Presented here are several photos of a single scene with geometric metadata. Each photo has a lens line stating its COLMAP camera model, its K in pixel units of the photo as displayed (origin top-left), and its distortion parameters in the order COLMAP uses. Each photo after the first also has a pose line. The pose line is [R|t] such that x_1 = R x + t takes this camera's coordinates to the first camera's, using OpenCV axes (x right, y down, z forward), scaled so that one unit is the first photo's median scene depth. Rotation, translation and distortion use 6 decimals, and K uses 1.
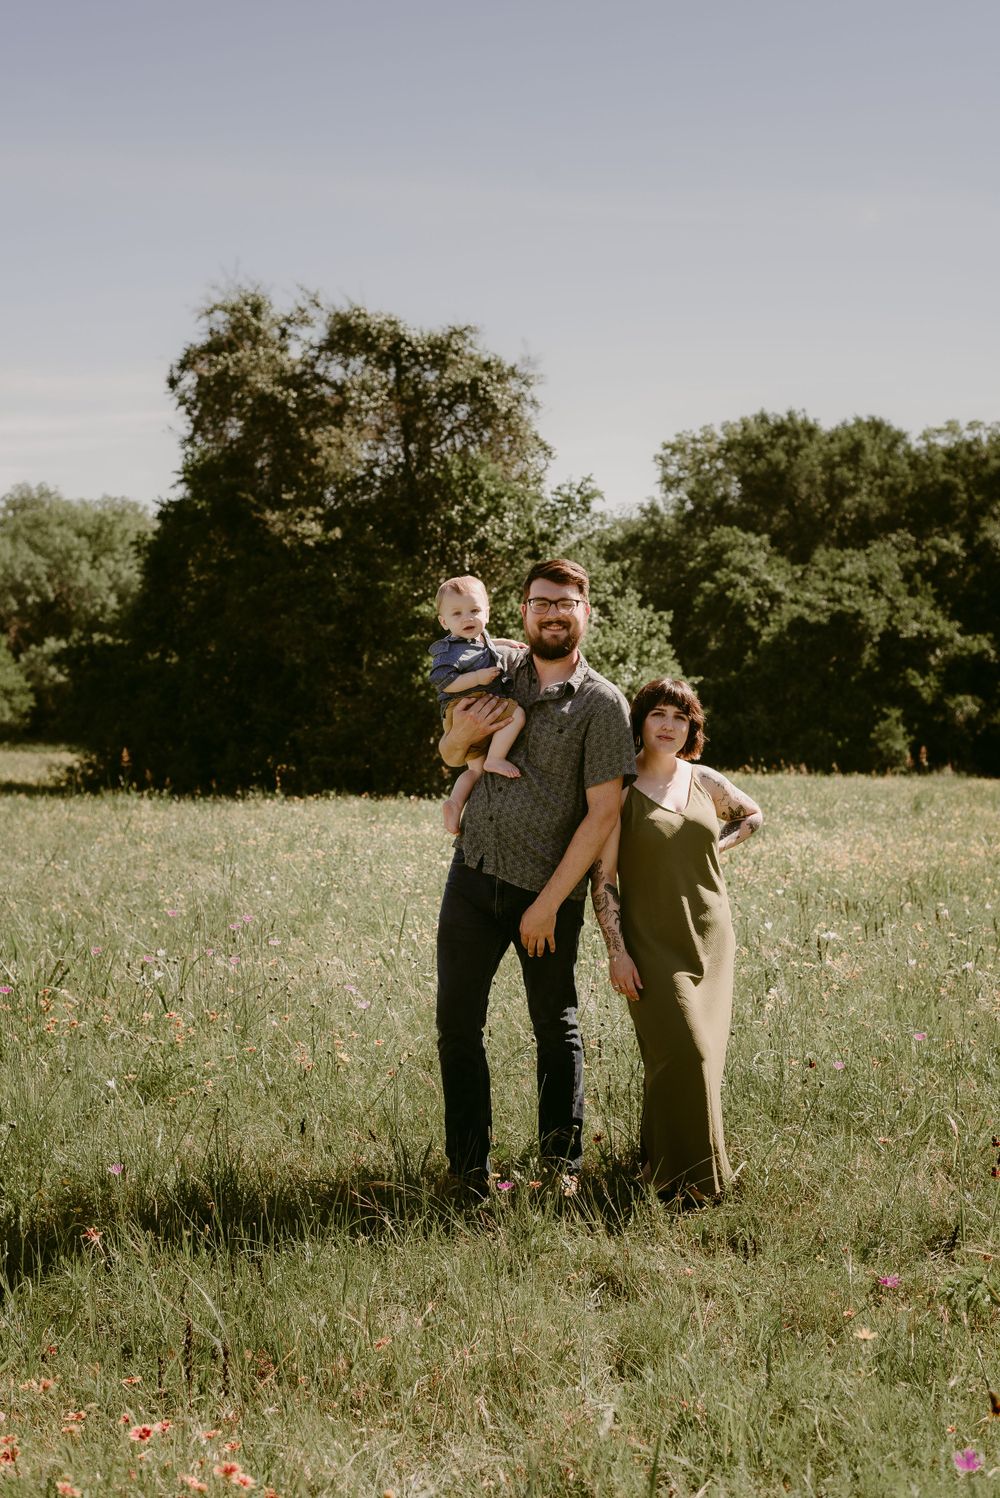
lens RADIAL K [[2148.1, 0, 496.5], [0, 2148.1, 729.9], [0, 0, 1]] dist [0.016521, -0.062613]
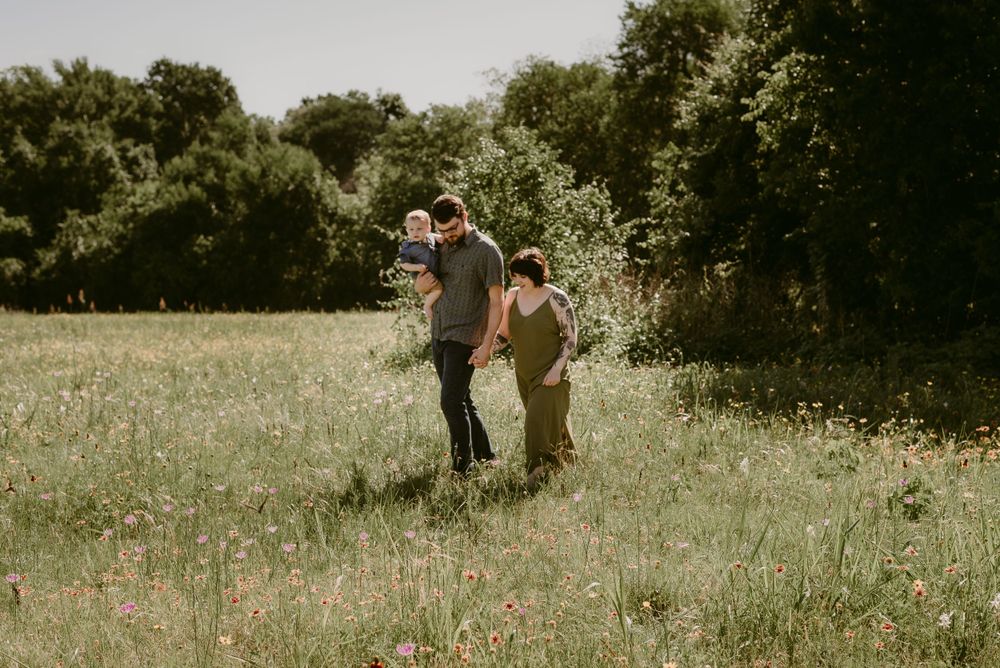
lens RADIAL K [[1463.6, 0, 500.0], [0, 1463.6, 355.6], [0, 0, 1]] dist [-0.003926, 0.110700]
pose [[0.841623, -0.036778, 0.538812, -0.082255], [0.010318, 0.998591, 0.052044, 0.002842], [-0.539968, -0.038242, 0.840817, -0.034362]]
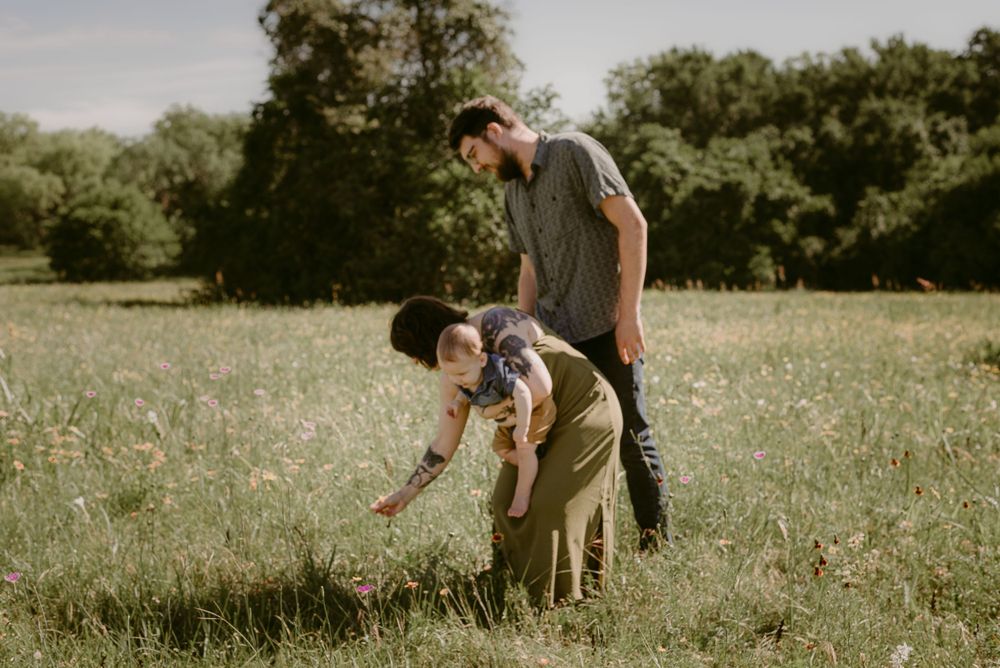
lens RADIAL K [[1434.0, 0, 501.3], [0, 1434.0, 354.3], [0, 0, 1]] dist [0.016521, -0.062613]
pose [[0.999947, -0.010303, 0.000322, 0.007328], [0.010265, 0.998147, 0.059970, 0.005075], [-0.000940, -0.059964, 0.998200, 0.028361]]
